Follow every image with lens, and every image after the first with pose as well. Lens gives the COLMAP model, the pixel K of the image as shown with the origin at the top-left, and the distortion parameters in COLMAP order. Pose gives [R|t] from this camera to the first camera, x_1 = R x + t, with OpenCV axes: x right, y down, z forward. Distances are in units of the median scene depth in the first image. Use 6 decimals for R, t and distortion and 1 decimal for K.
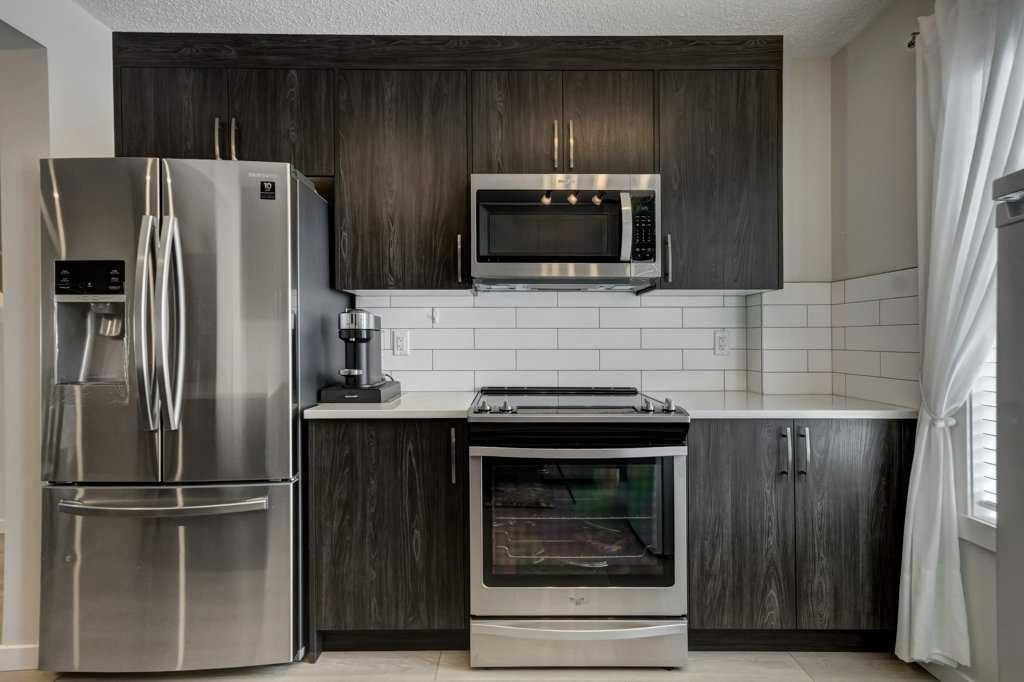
lens RADIAL K [[514.8, 0, 512.0], [0, 514.8, 341.0], [0, 0, 1]] dist [0.002935, 0.001405]
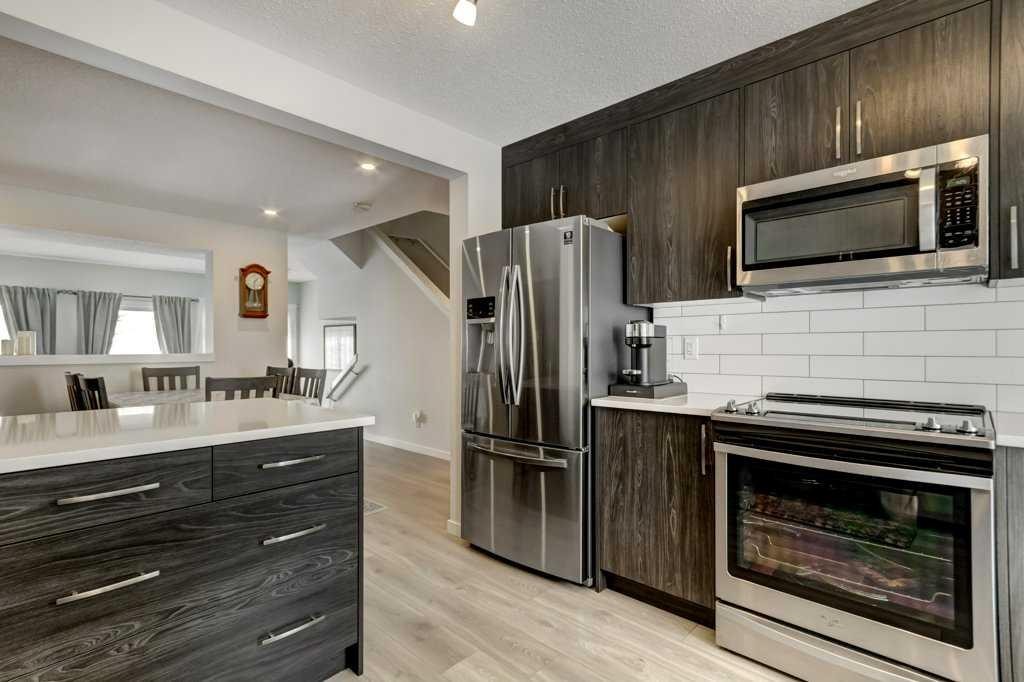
lens RADIAL K [[475.9, 0, 516.5], [0, 475.9, 347.3], [0, 0, 1]] dist [0.002154, -0.000080]
pose [[0.735754, -0.000836, -0.677249, 0.252939], [0.003141, 0.999993, 0.002178, -0.001634], [0.677242, -0.003729, 0.735751, -0.024846]]
